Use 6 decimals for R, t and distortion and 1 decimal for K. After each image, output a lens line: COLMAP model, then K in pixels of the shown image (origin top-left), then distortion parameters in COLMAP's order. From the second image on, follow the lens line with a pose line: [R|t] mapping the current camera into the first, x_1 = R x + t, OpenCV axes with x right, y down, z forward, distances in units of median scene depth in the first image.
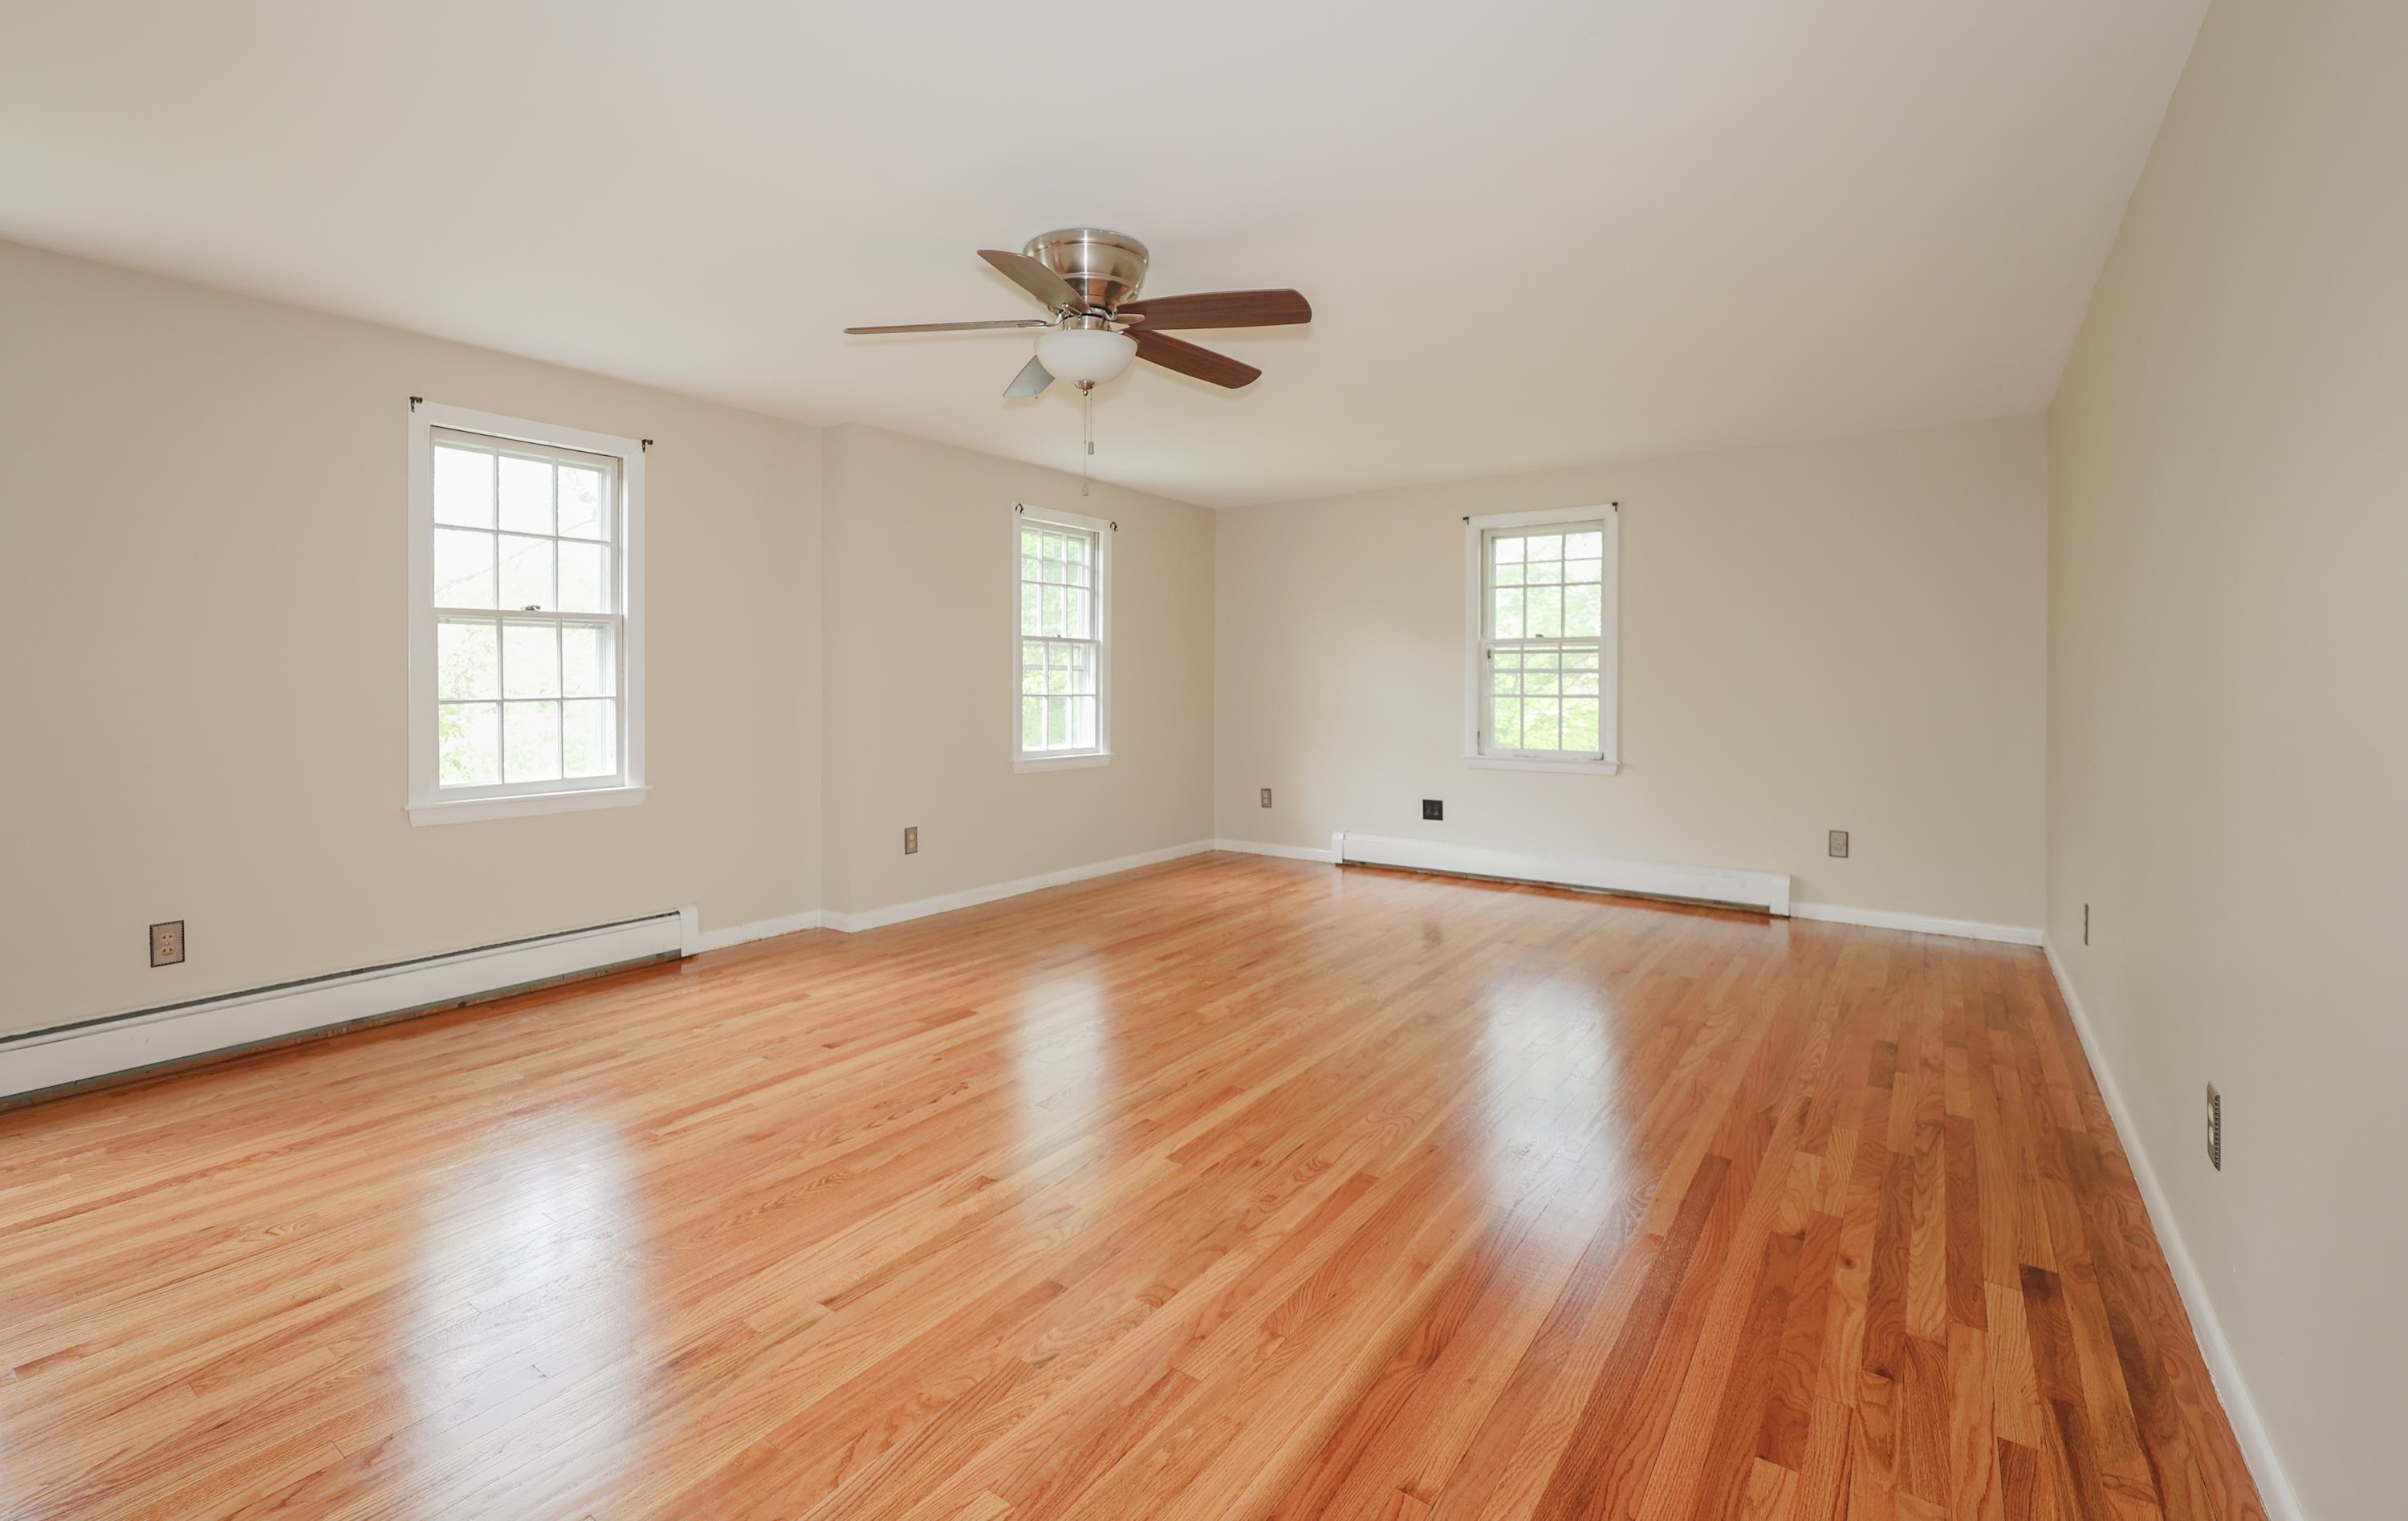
lens RADIAL K [[1045.1, 0, 1106.0], [0, 1045.1, 672.3], [0, 0, 1]] dist [0.002466, -0.000879]
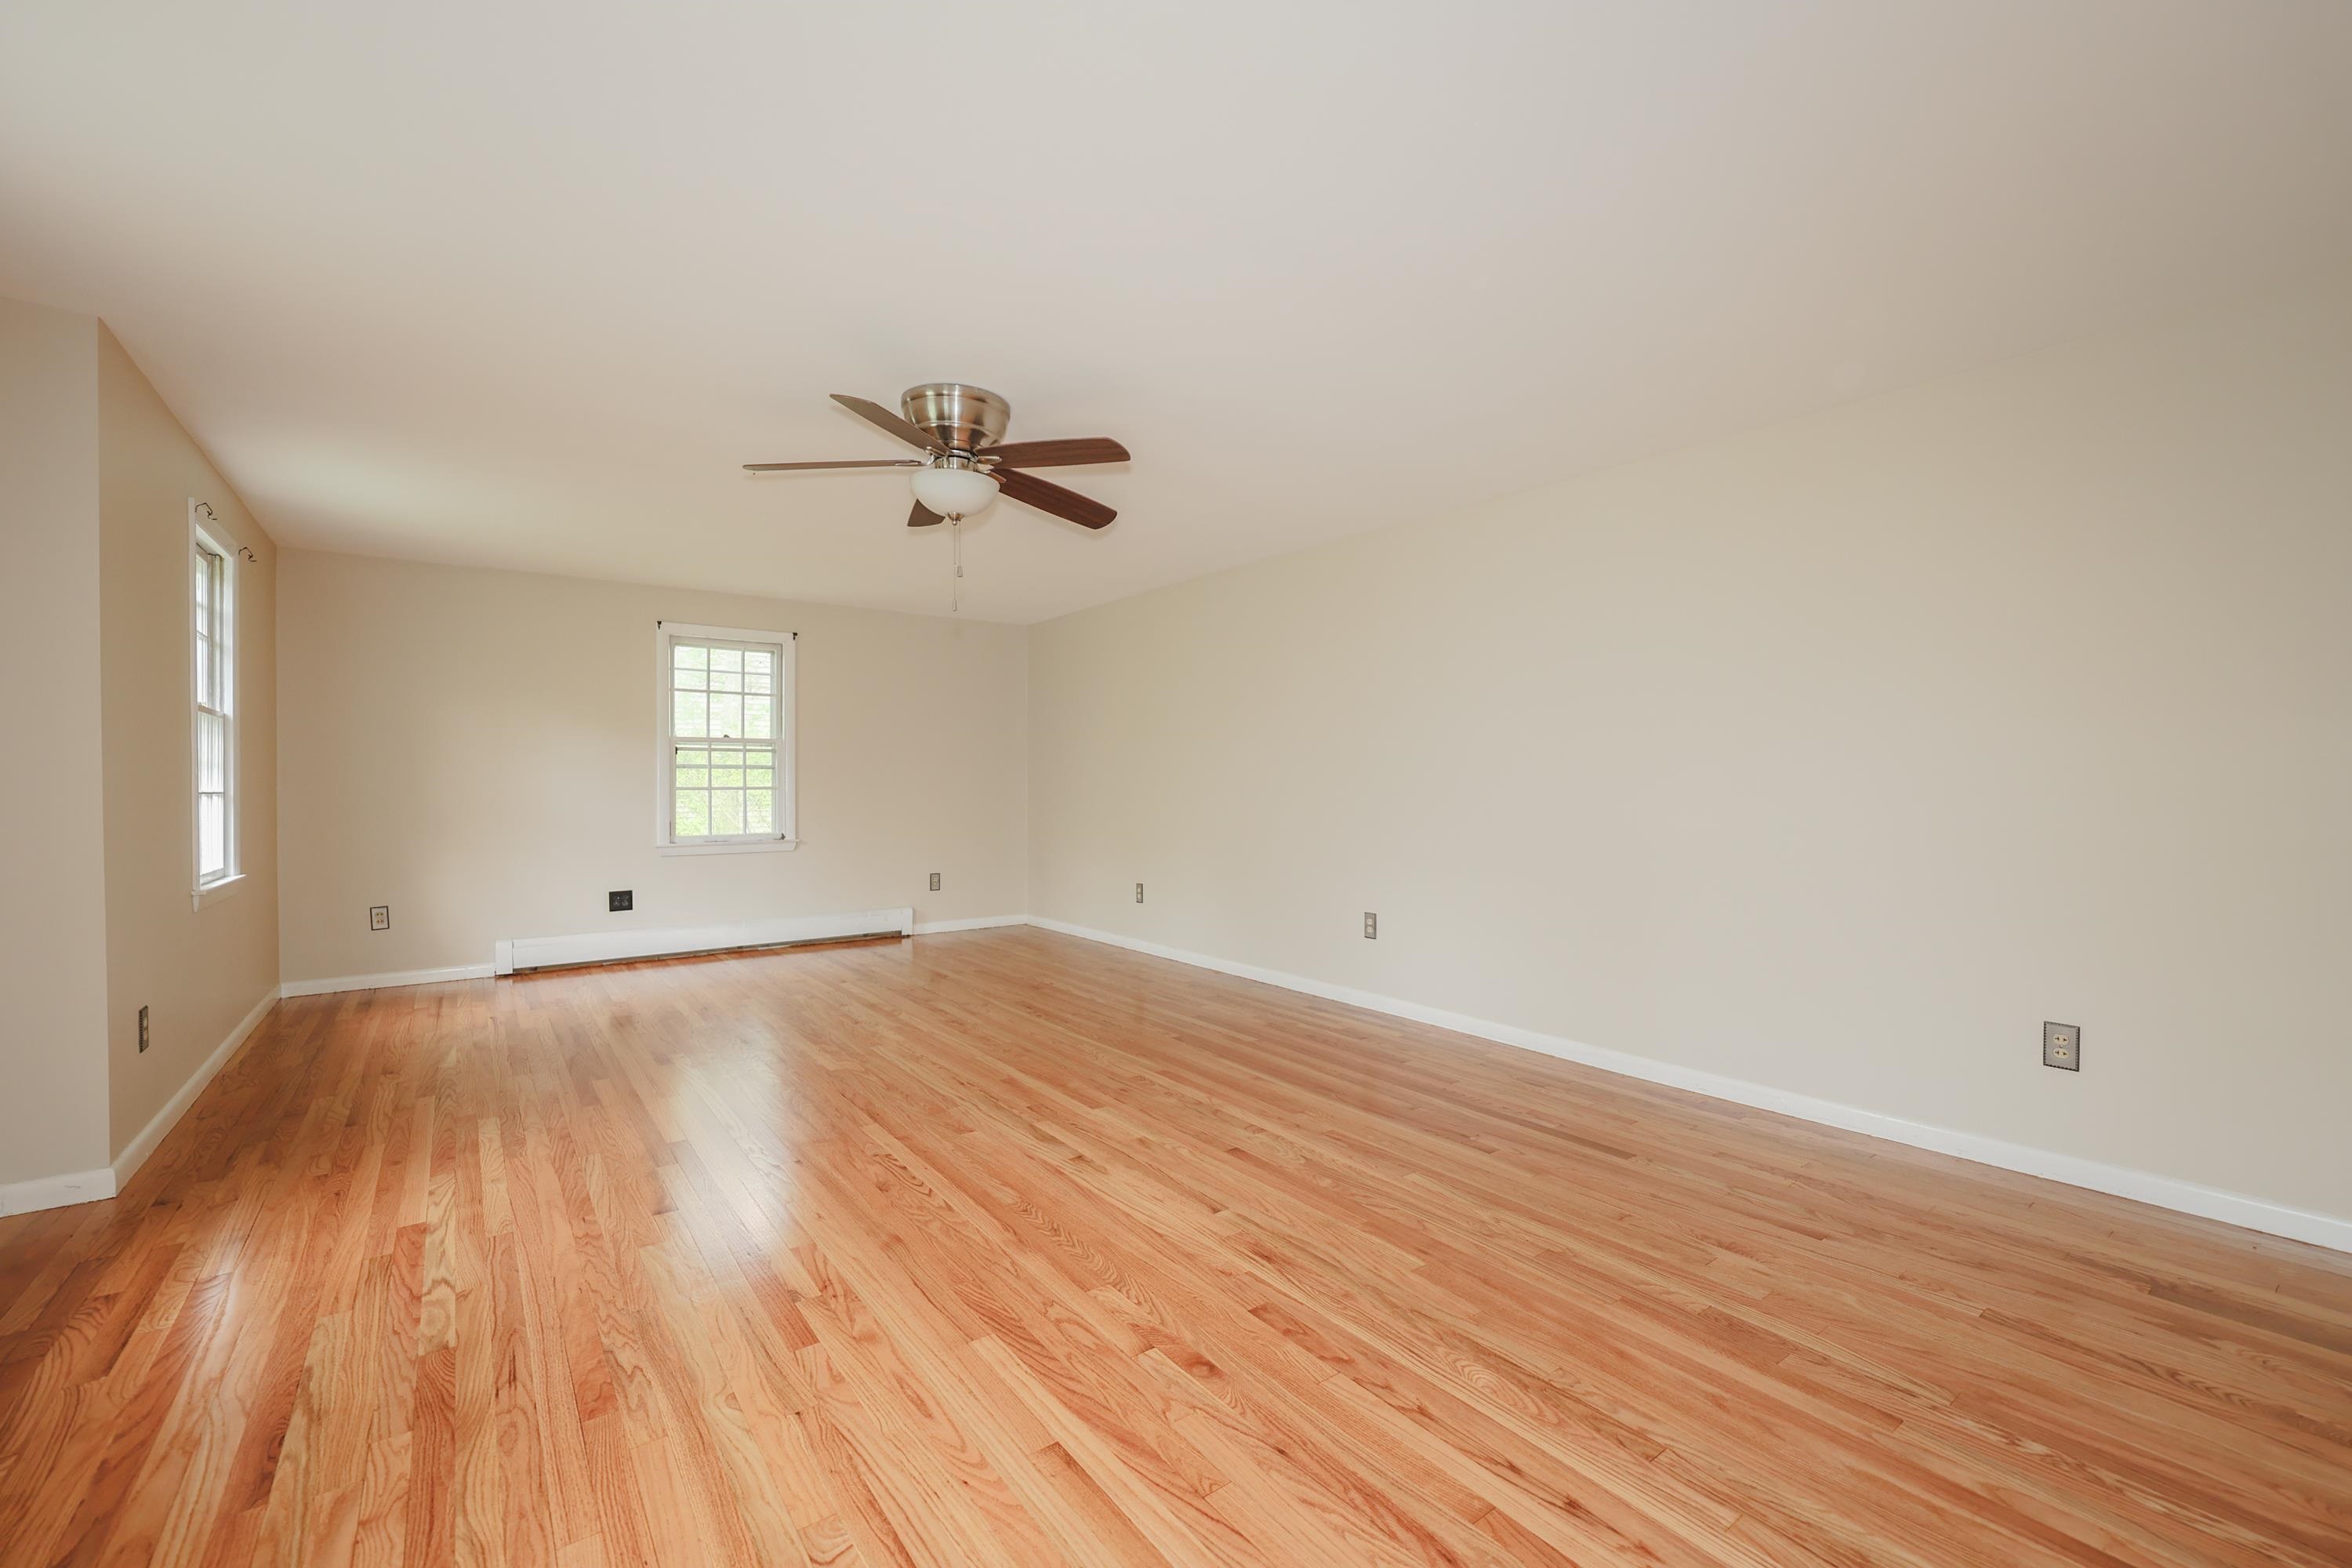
lens RADIAL K [[987.2, 0, 1176.6], [0, 987.2, 788.3], [0, 0, 1]] dist [0.001672, 0.000214]
pose [[0.273694, -0.008318, 0.961781, -0.531775], [-0.005474, 0.999933, 0.010206, 0.009326], [-0.961801, -0.008058, 0.273630, 0.240424]]
